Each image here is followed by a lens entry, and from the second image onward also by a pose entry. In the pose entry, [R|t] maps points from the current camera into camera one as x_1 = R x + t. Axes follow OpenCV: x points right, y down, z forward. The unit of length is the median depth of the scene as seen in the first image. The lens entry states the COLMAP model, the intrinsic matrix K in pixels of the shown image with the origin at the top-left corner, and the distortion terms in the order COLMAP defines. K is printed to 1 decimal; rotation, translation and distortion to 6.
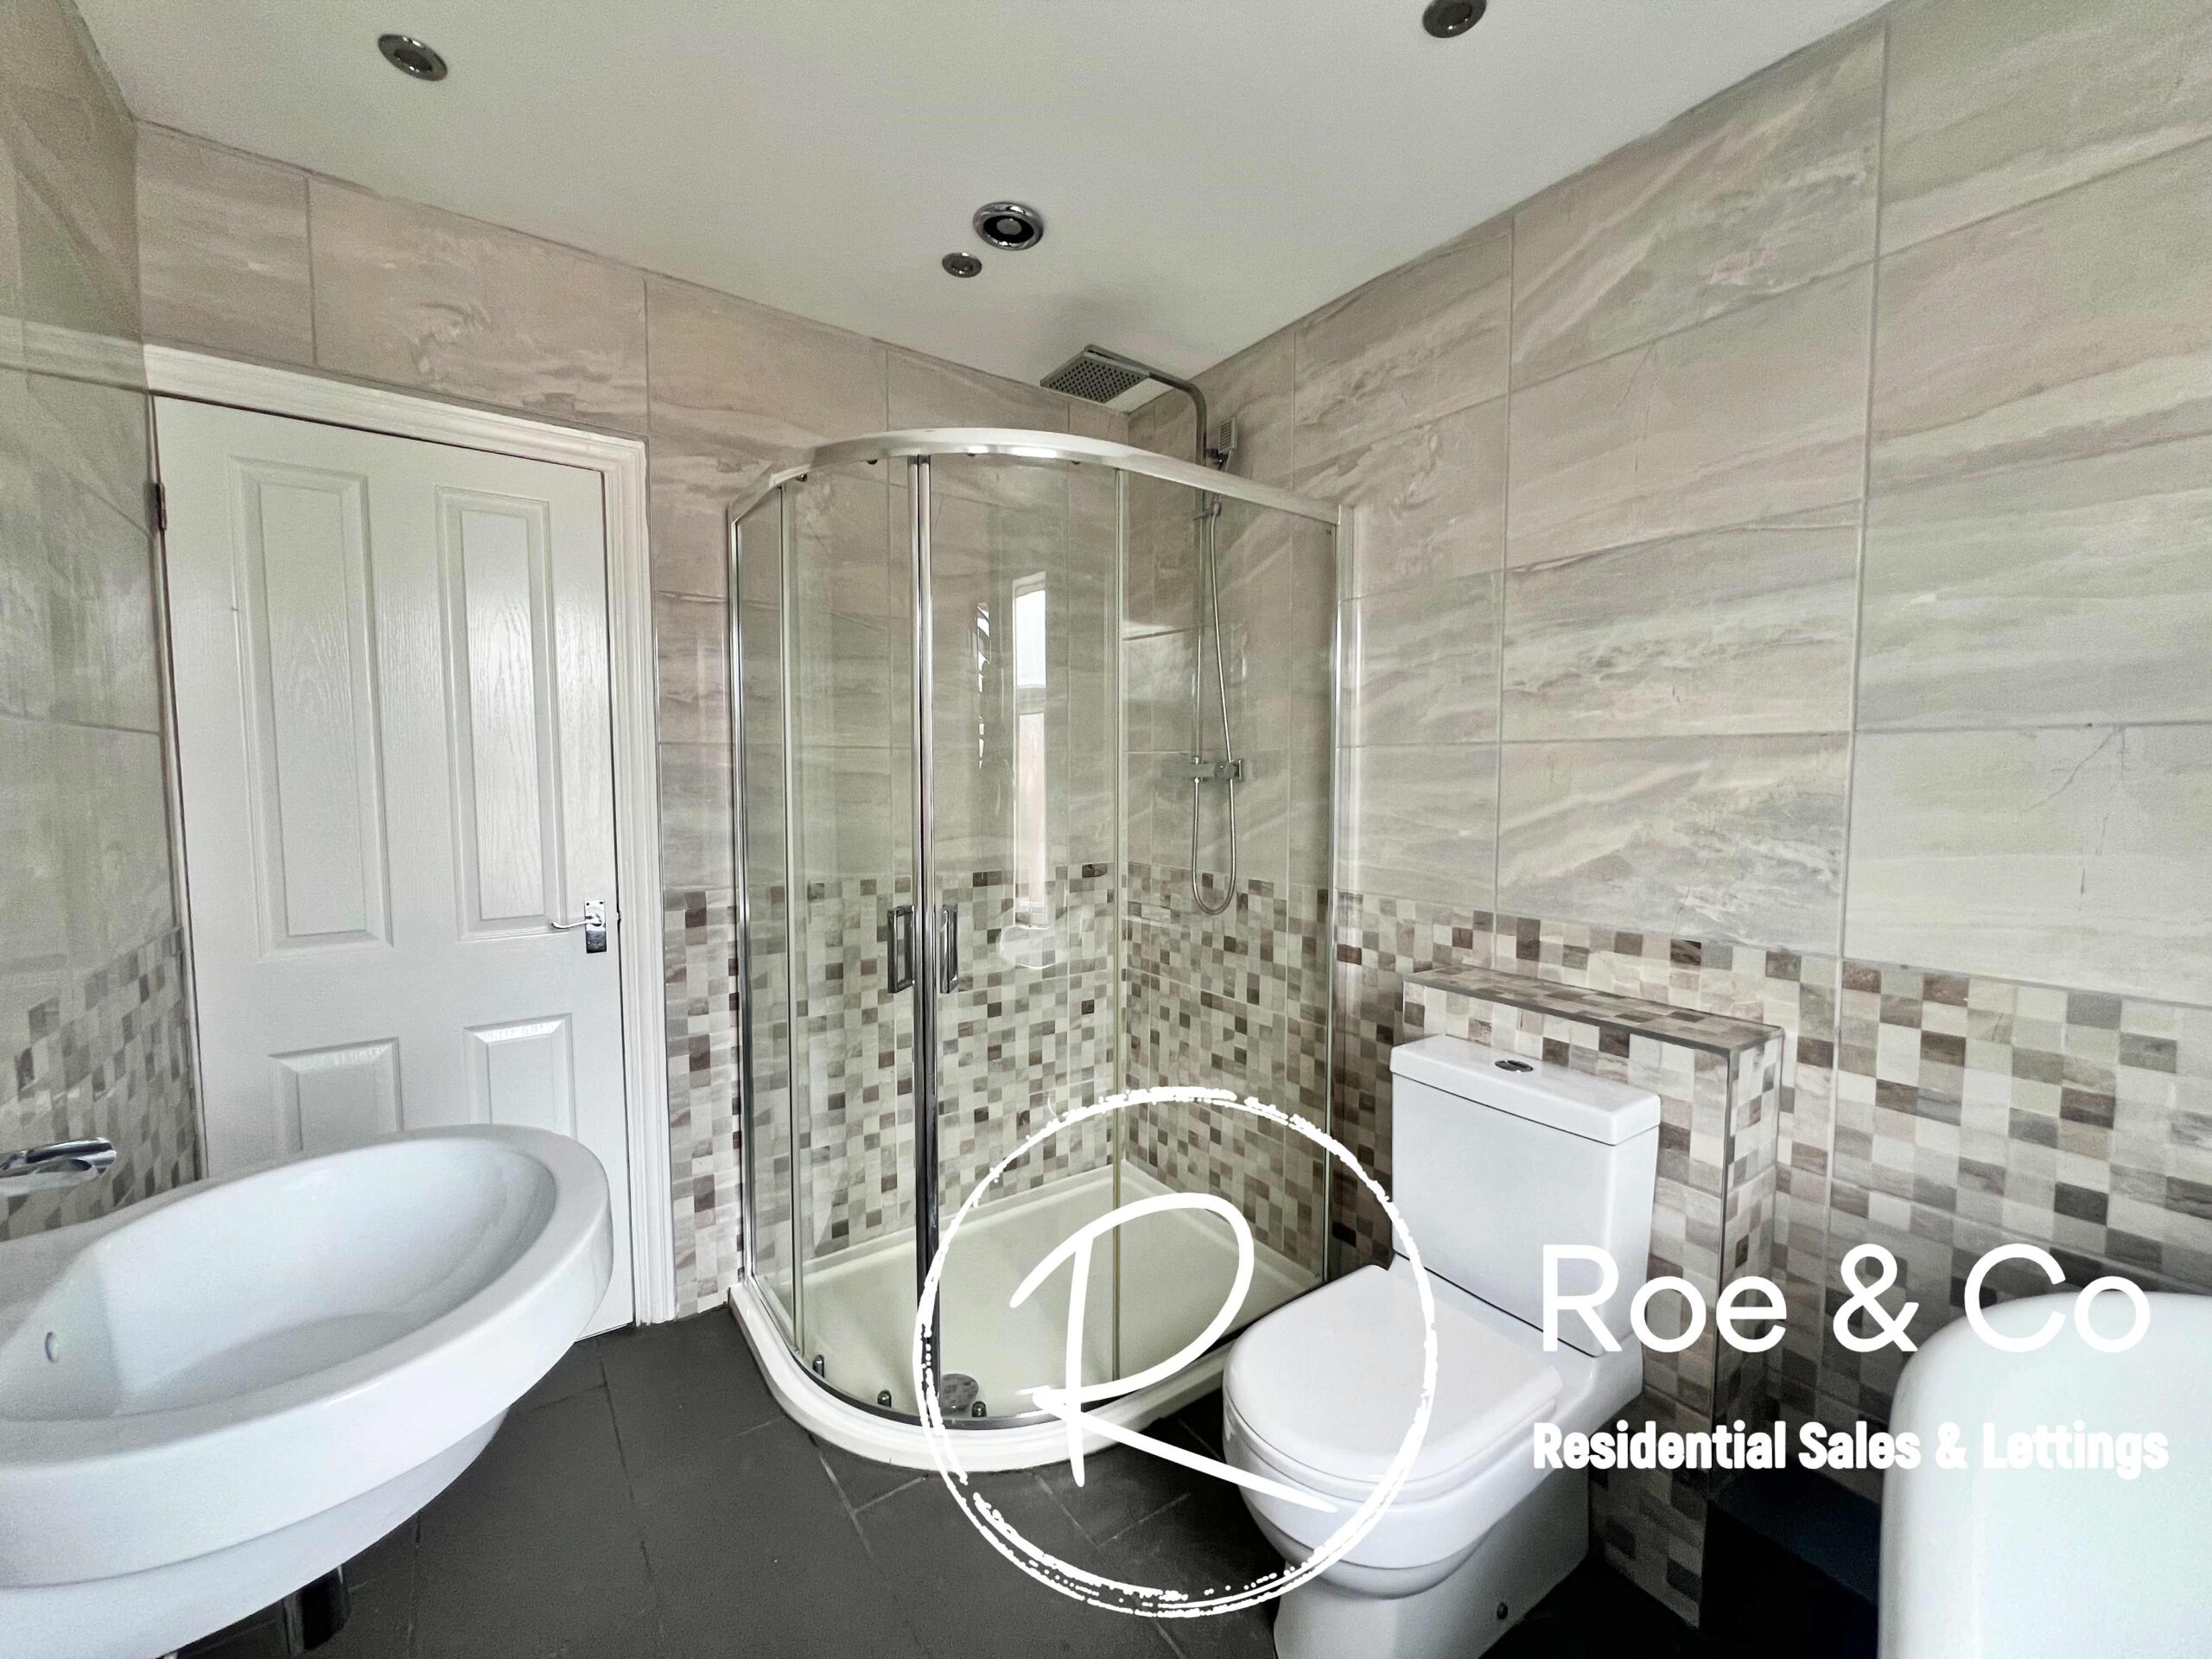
lens RADIAL K [[887.9, 0, 1106.0], [0, 887.9, 829.5], [0, 0, 1]] dist [-0.001423, 0.000109]
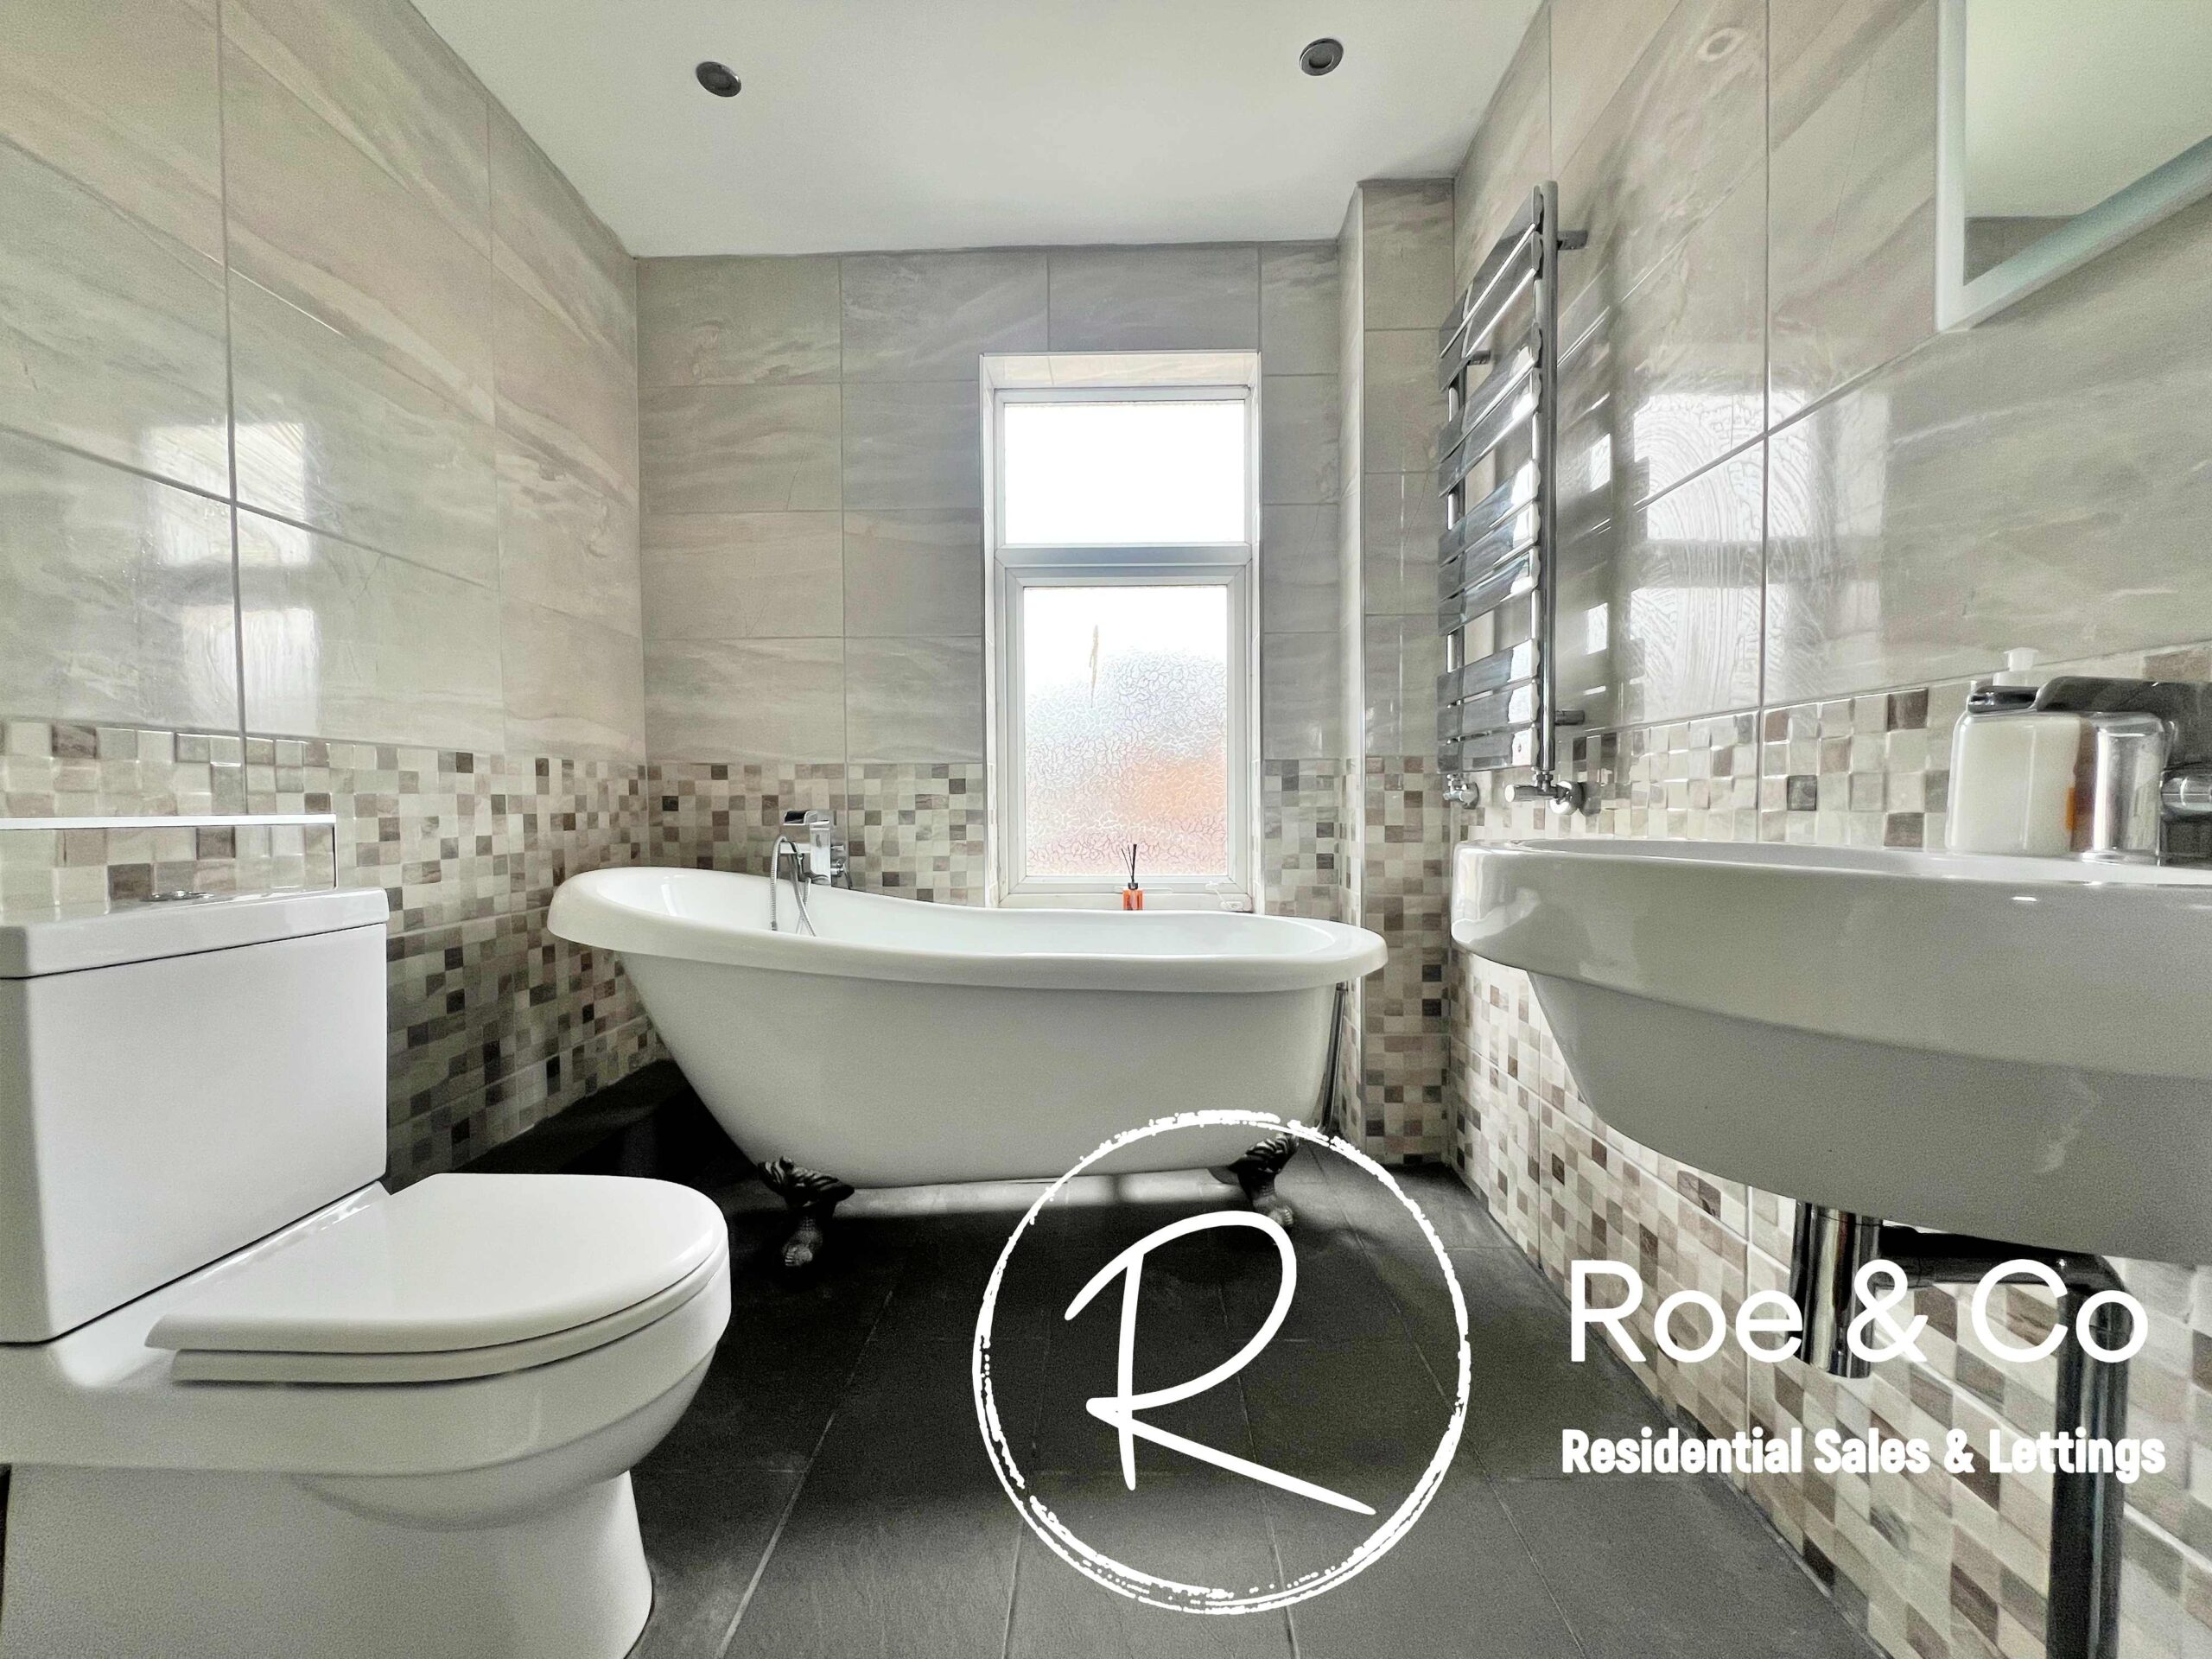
lens RADIAL K [[887.9, 0, 1106.0], [0, 887.9, 829.5], [0, 0, 1]] dist [-0.001423, 0.000109]
pose [[-0.798279, -0.014060, 0.602124, -0.485102], [0.046668, 0.995278, 0.085111, 0.194246], [-0.600477, 0.096042, -0.793853, 1.115301]]
